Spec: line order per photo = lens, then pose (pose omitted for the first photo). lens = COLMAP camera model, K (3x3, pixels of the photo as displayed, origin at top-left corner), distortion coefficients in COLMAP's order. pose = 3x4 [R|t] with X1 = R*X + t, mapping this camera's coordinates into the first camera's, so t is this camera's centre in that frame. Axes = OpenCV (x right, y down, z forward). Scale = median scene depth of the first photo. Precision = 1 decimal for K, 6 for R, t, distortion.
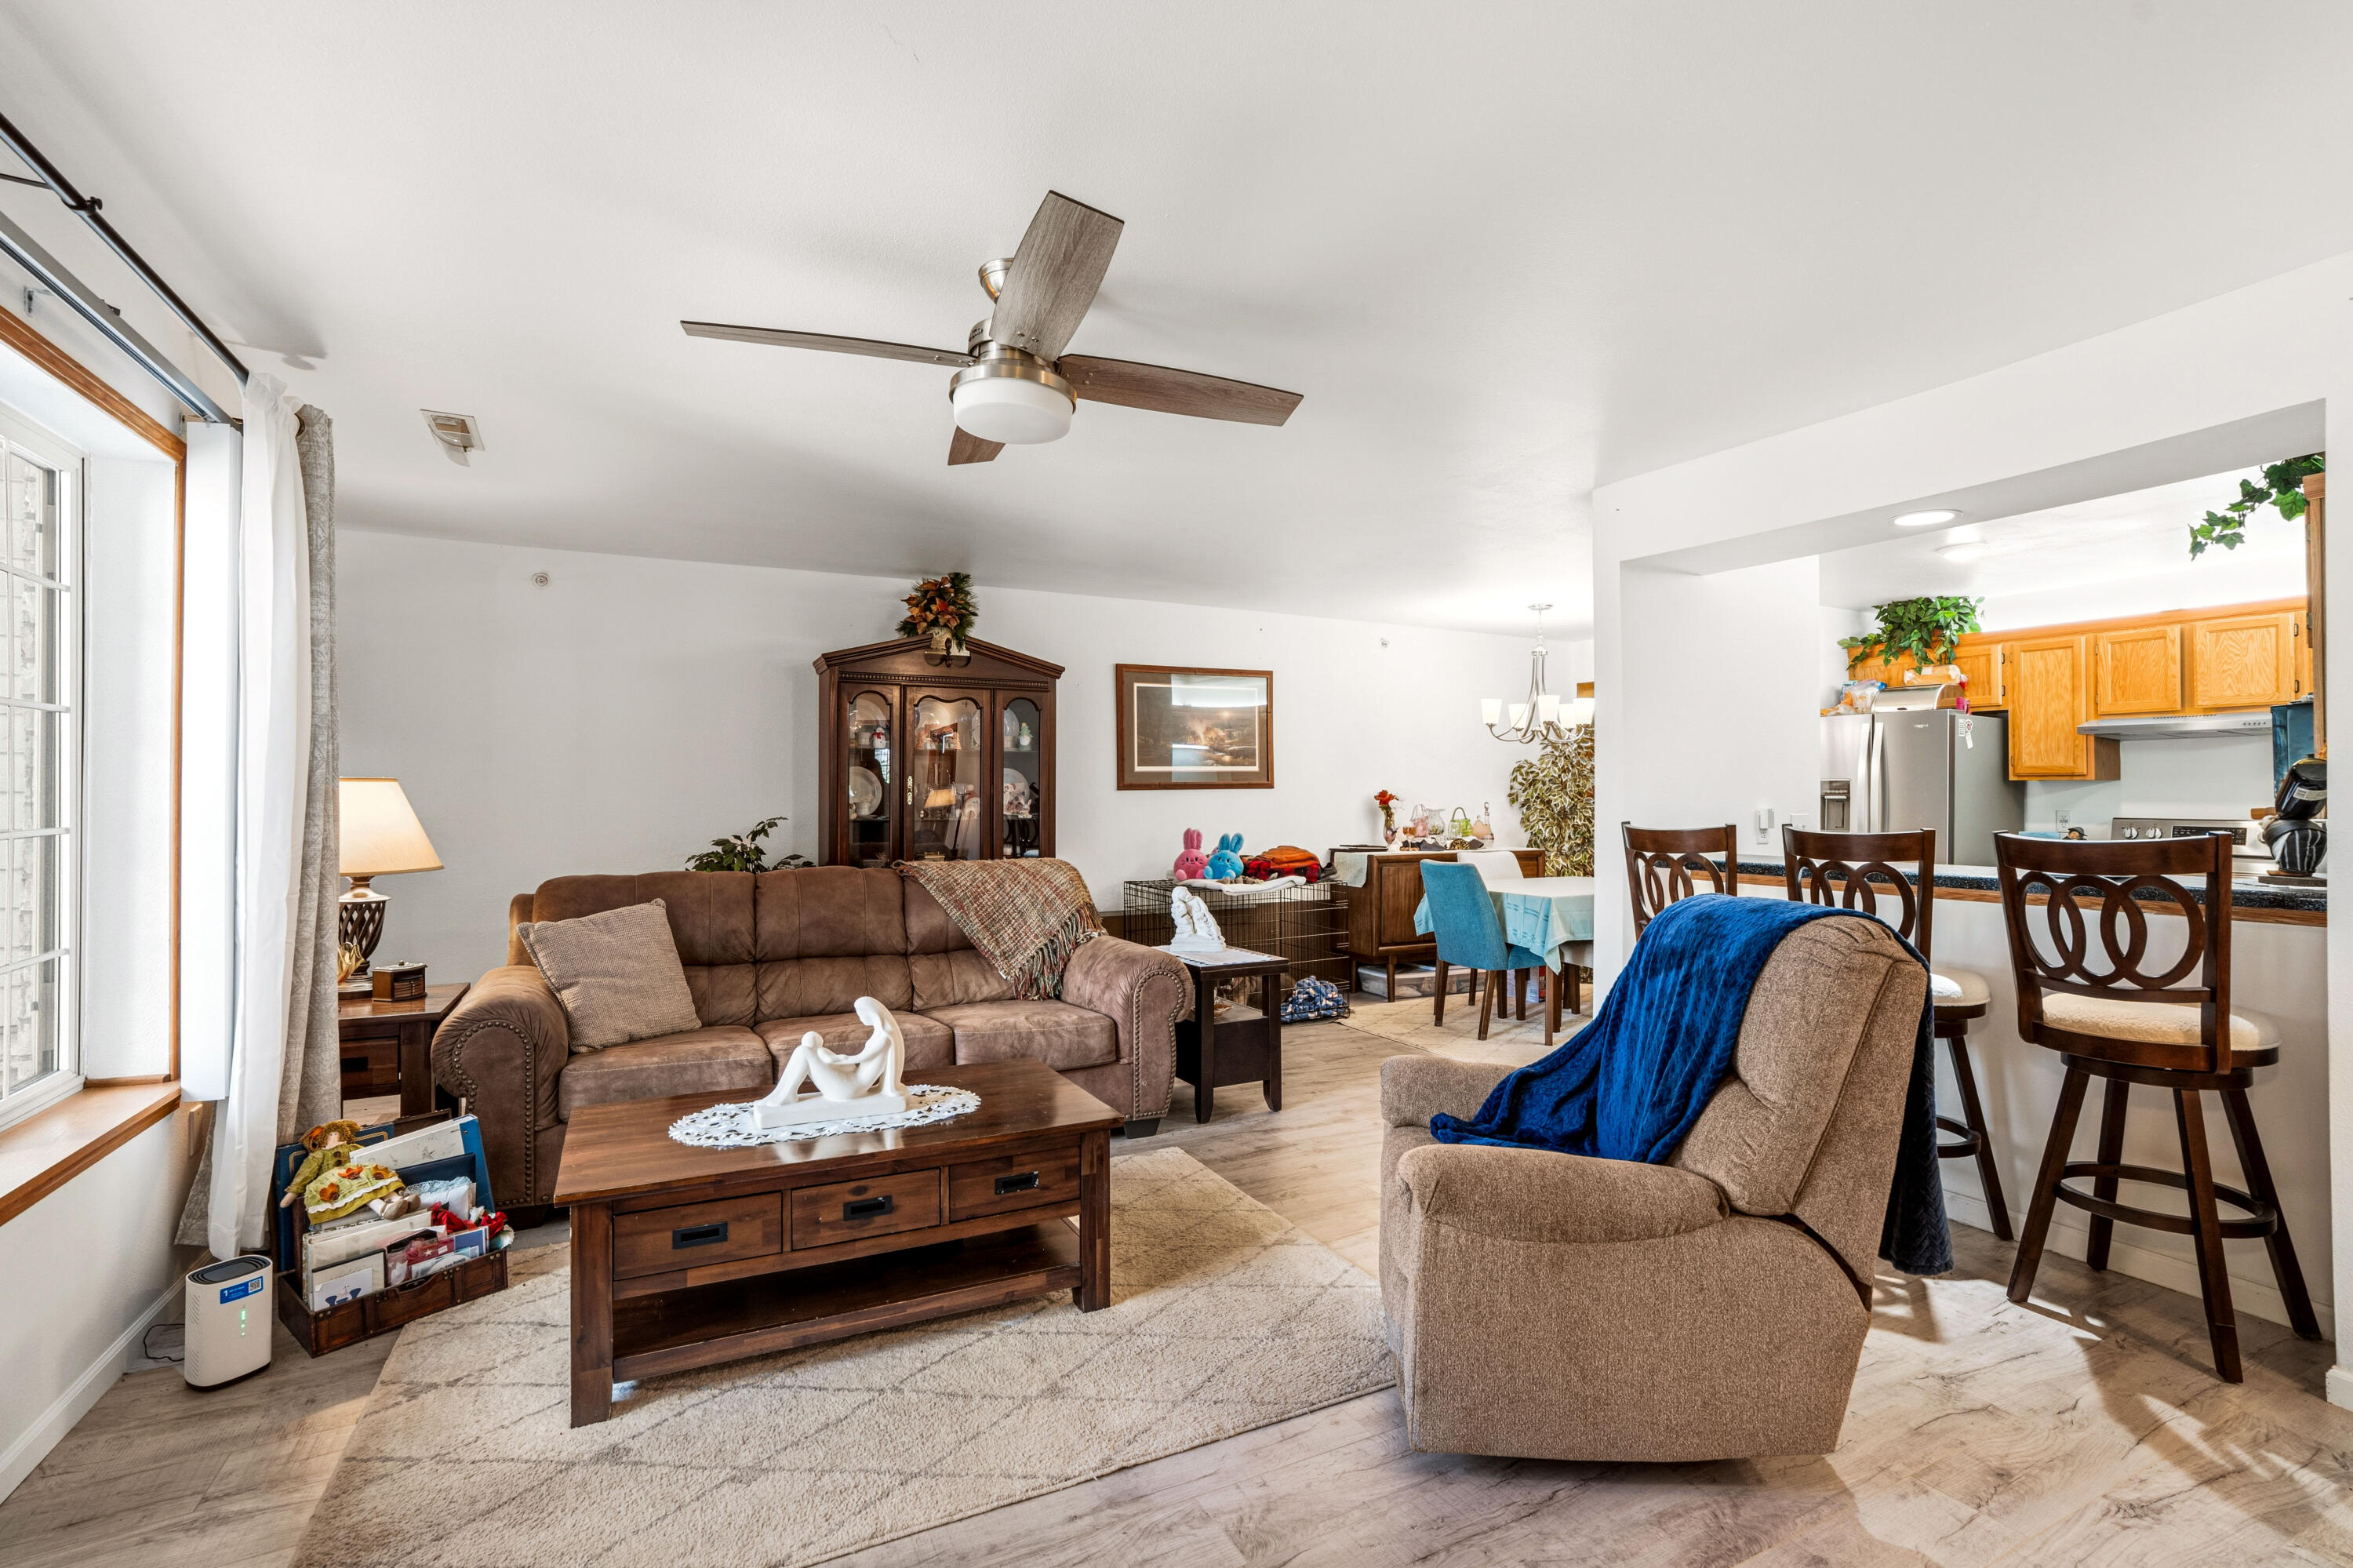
lens RADIAL K [[1066.1, 0, 1137.3], [0, 1066.1, 774.4], [0, 0, 1]] dist [-0.024651, 0.000945]
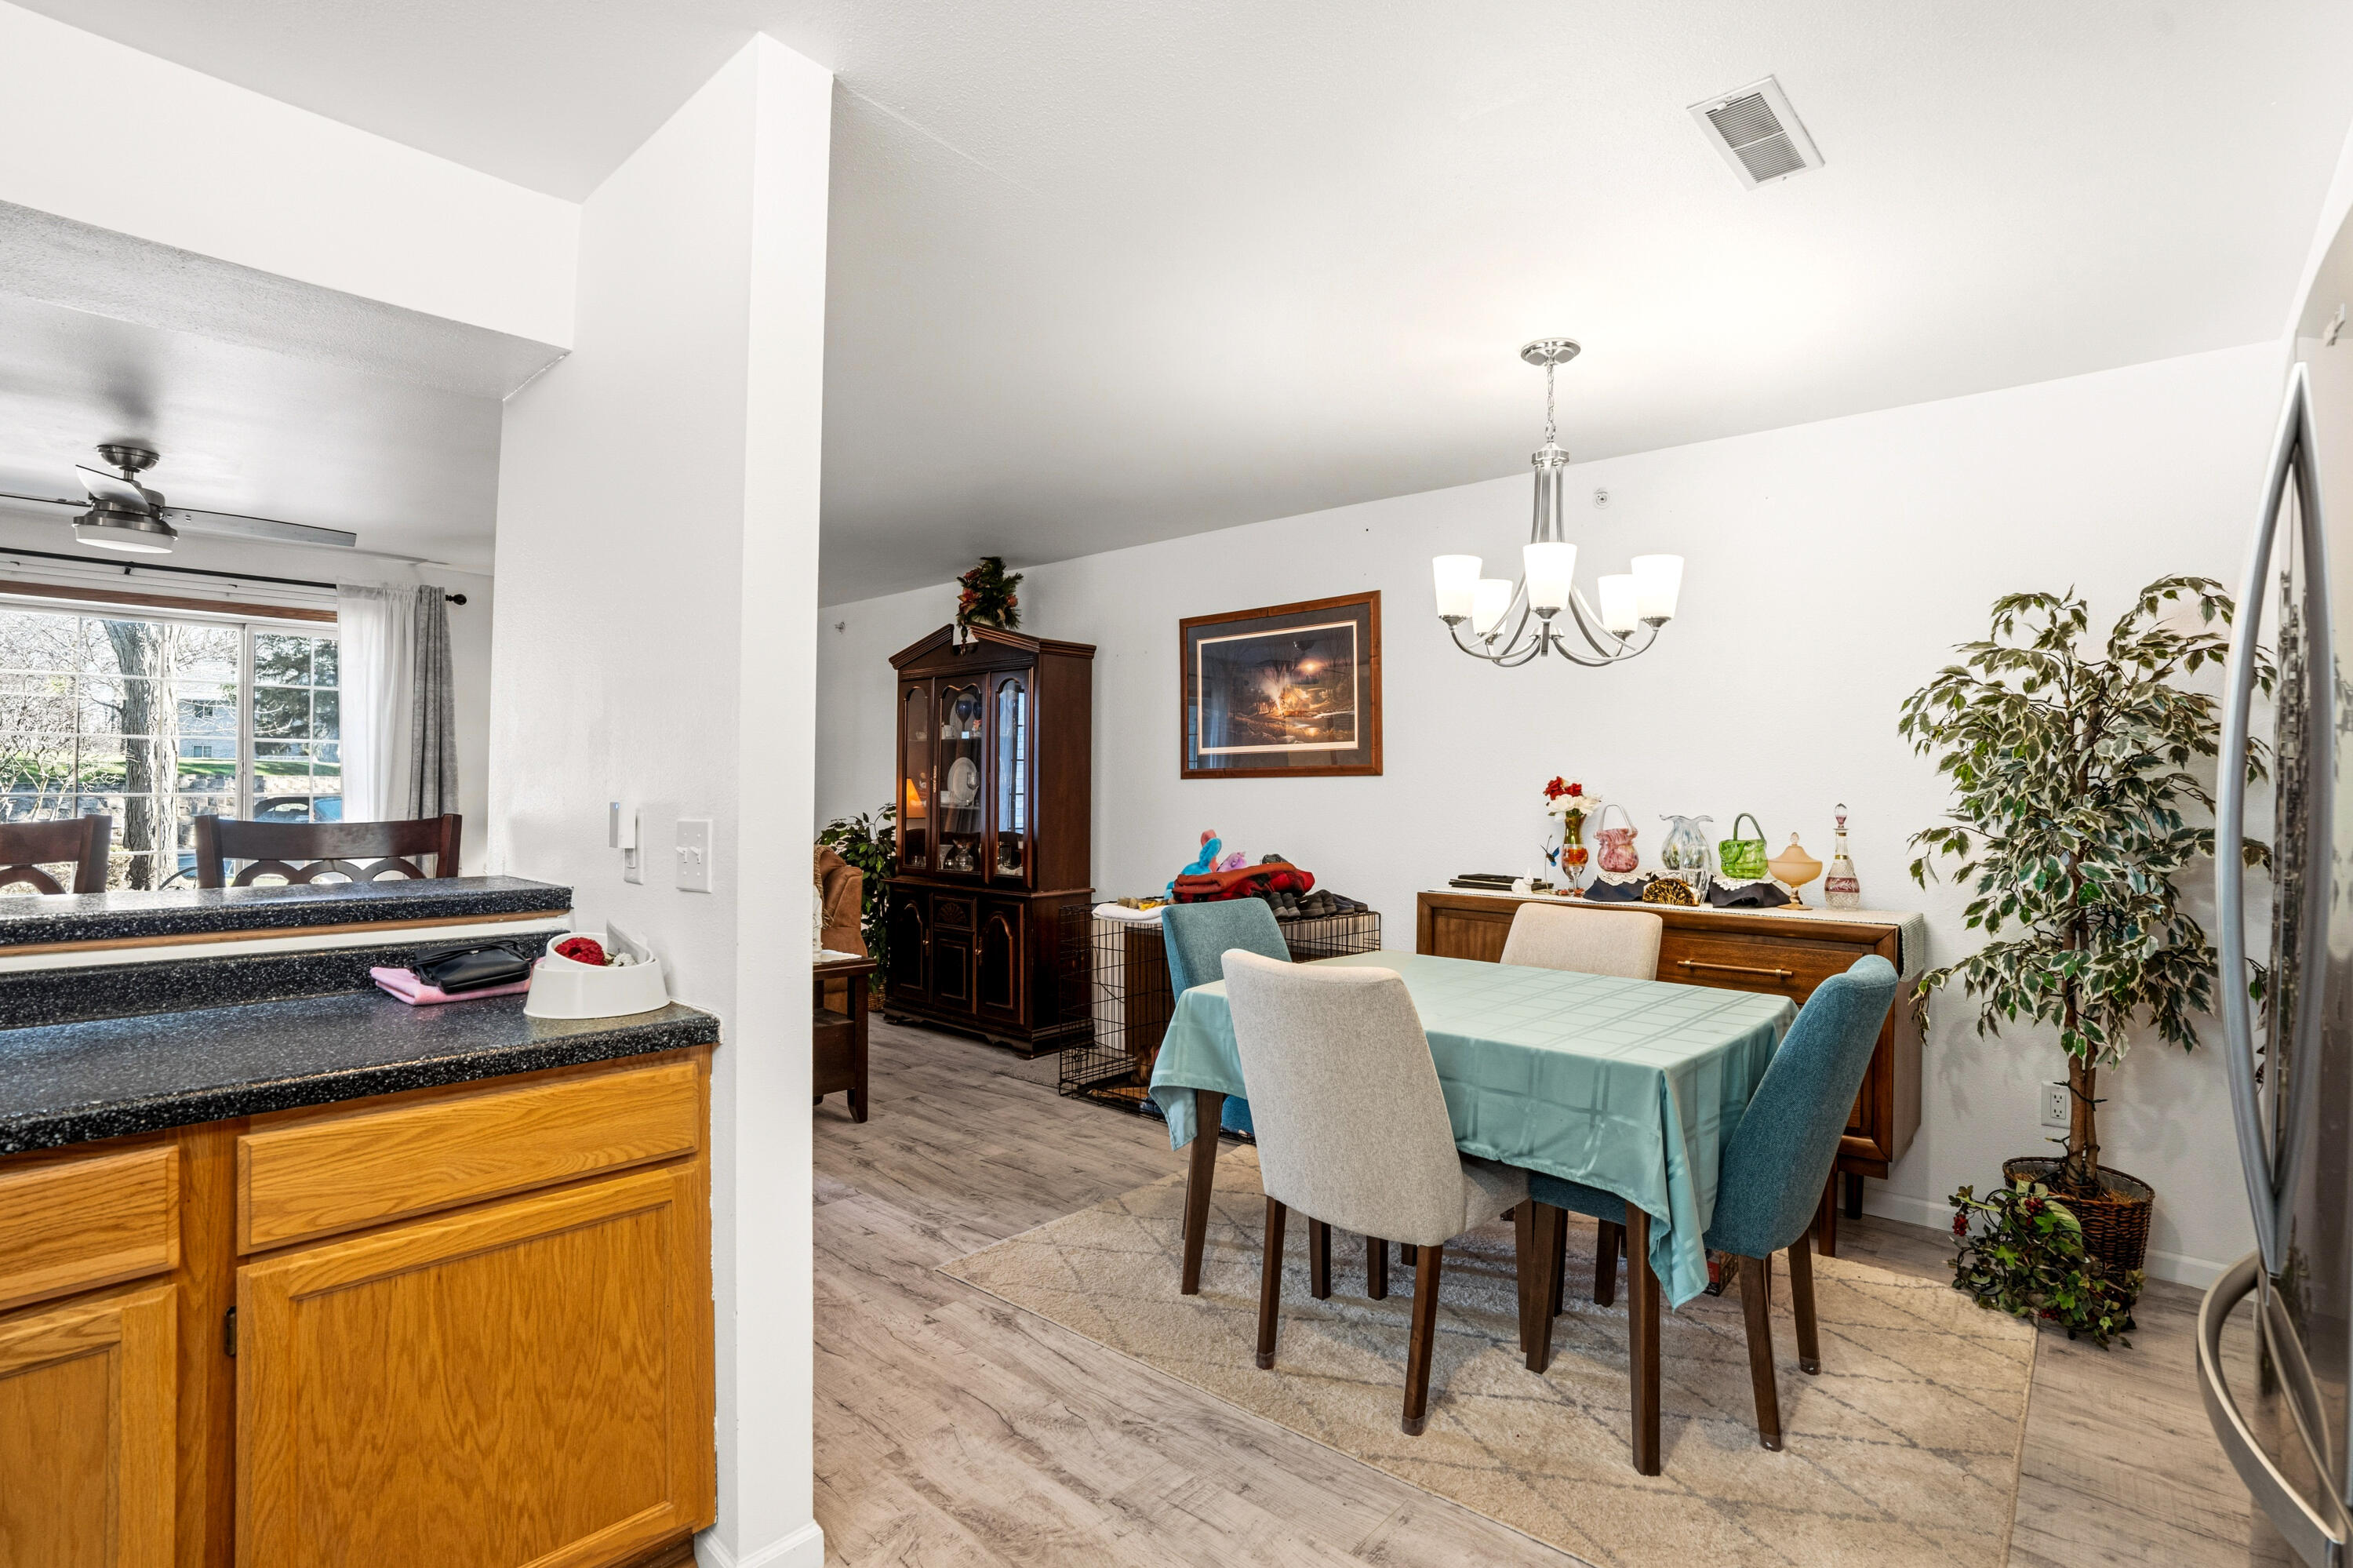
lens RADIAL K [[1109.4, 0, 1185.8], [0, 1109.4, 777.0], [0, 0, 1]] dist [-0.056535, 0.024459]
pose [[0.376444, -0.006679, -0.926415, 1.056888], [0.012462, 0.999920, -0.002145, 0.021347], [0.926356, -0.010737, 0.376497, 0.989810]]
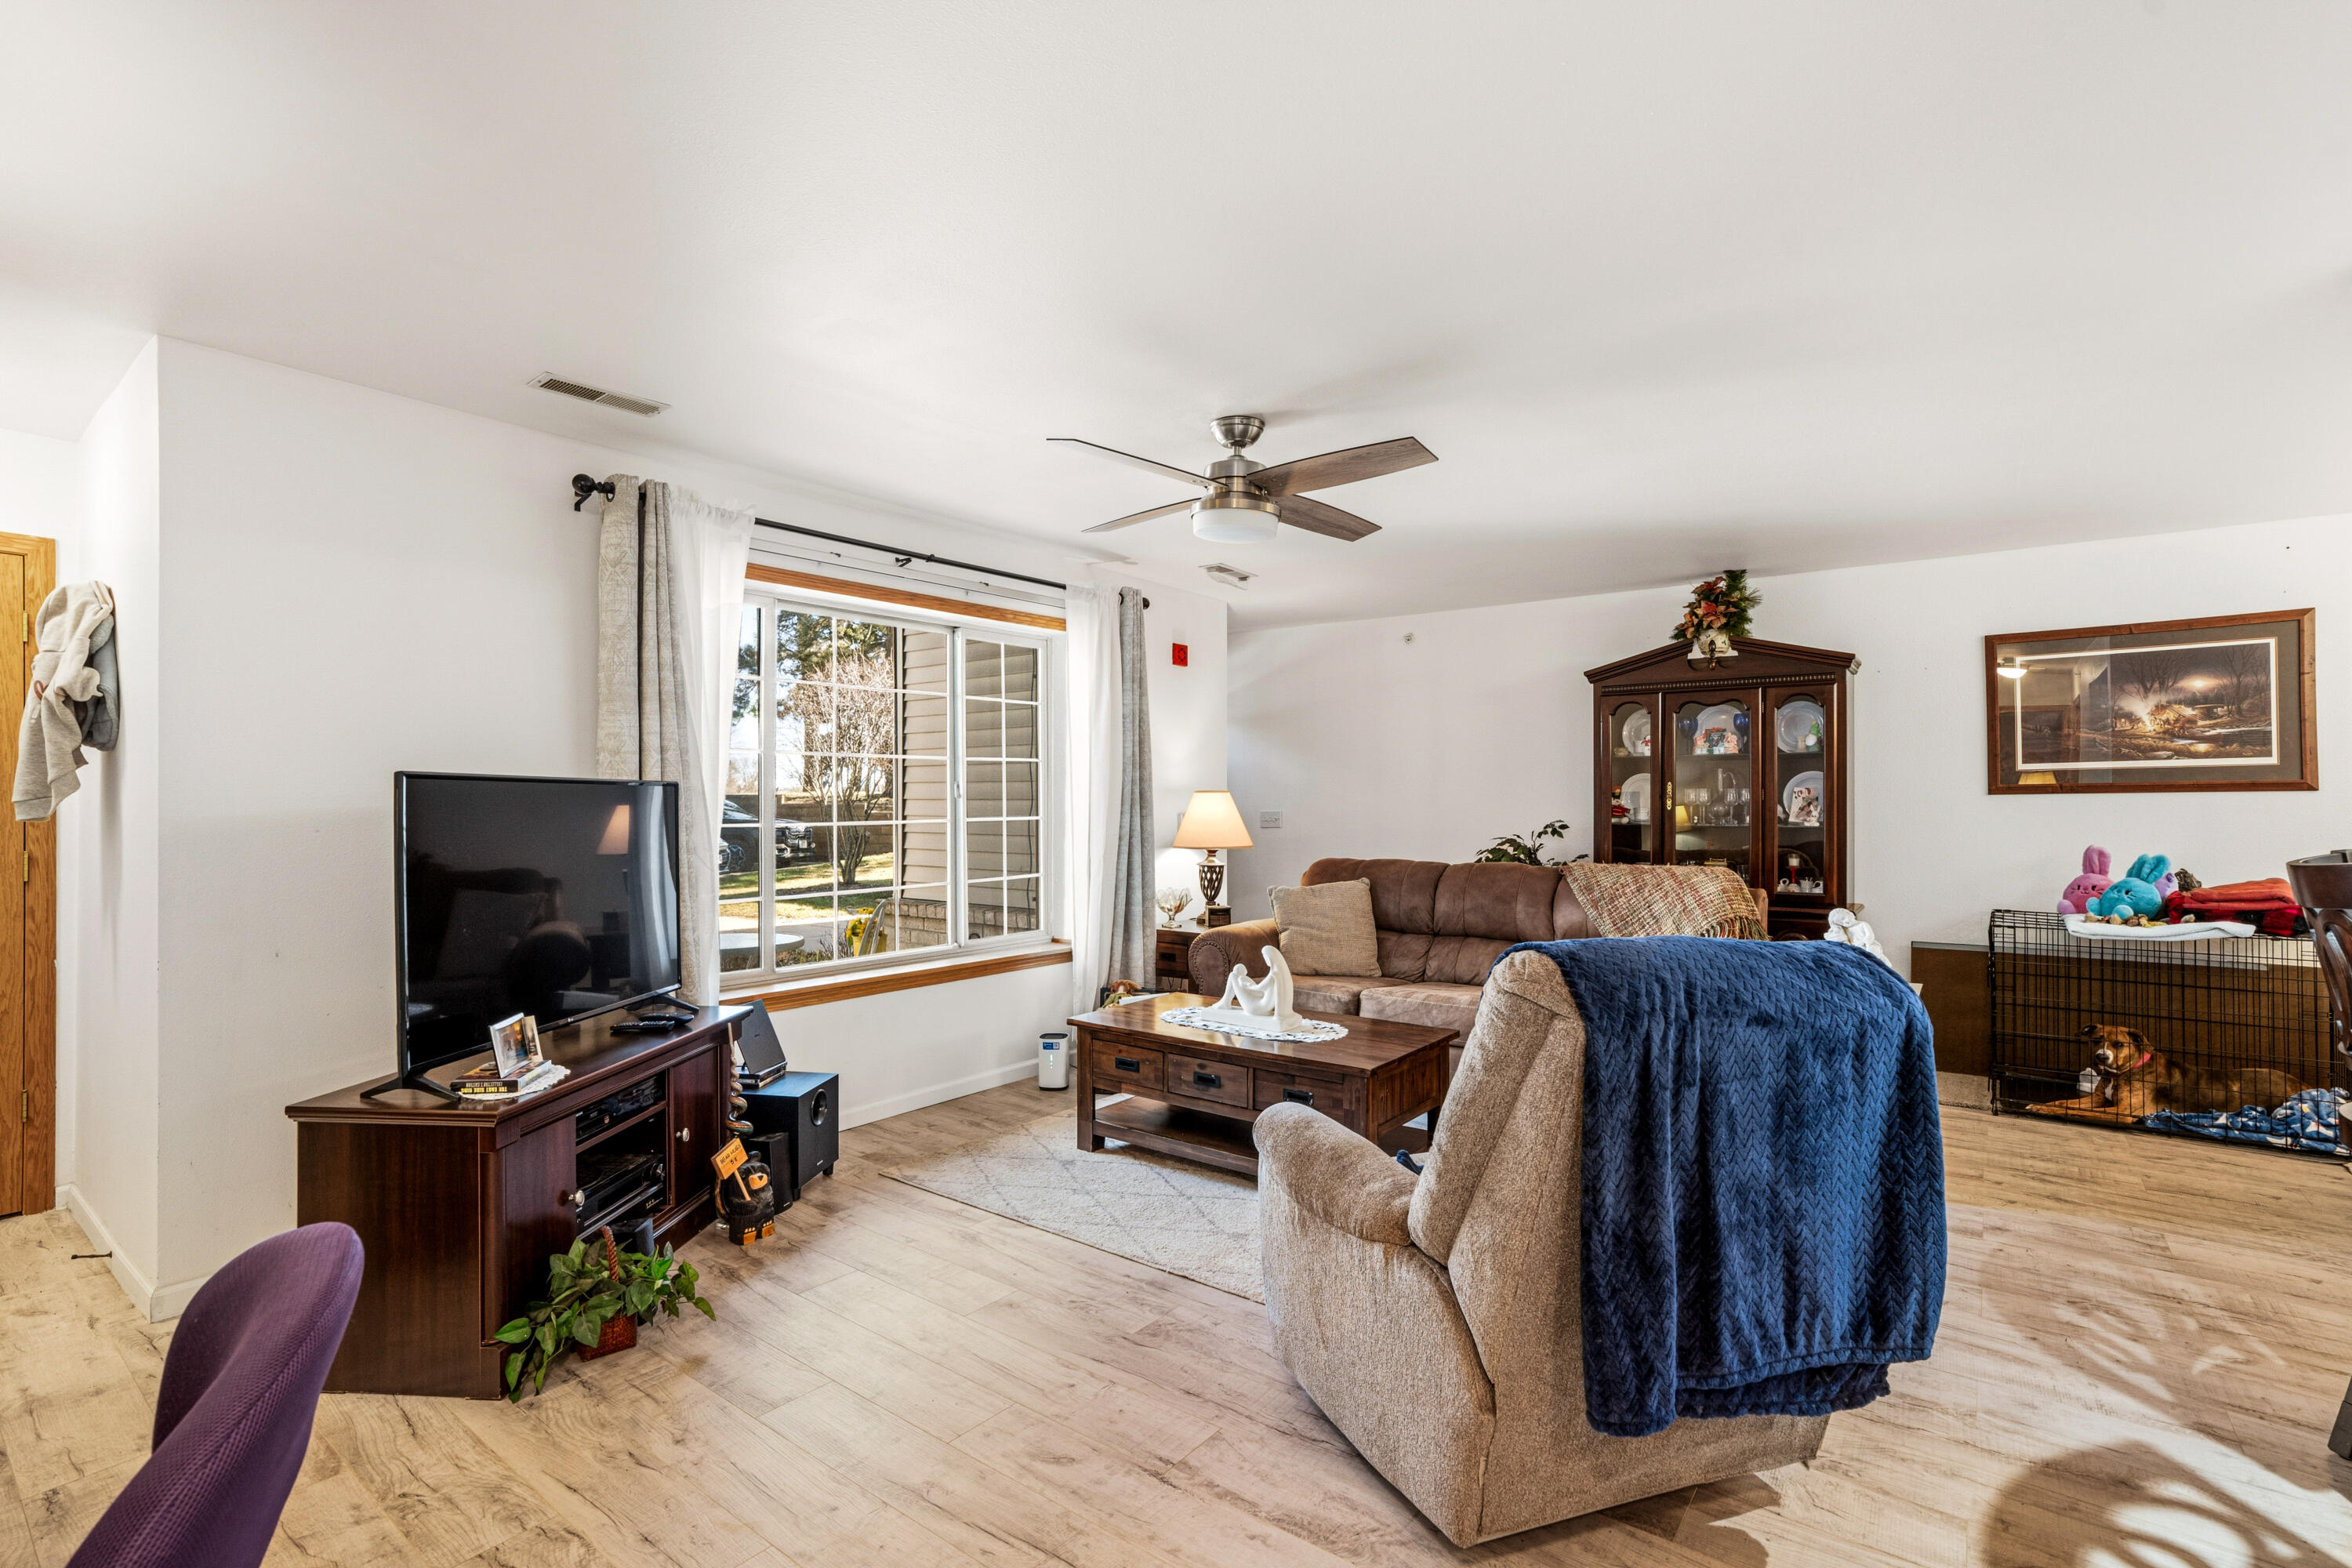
lens RADIAL K [[1078.2, 0, 1207.1], [0, 1078.2, 775.5], [0, 0, 1]] dist [-0.057106, 0.031590]
pose [[0.454320, -0.019386, -0.890628, 0.594339], [0.017020, 0.999770, -0.013079, 0.001575], [0.890676, -0.009216, 0.454545, 0.175436]]
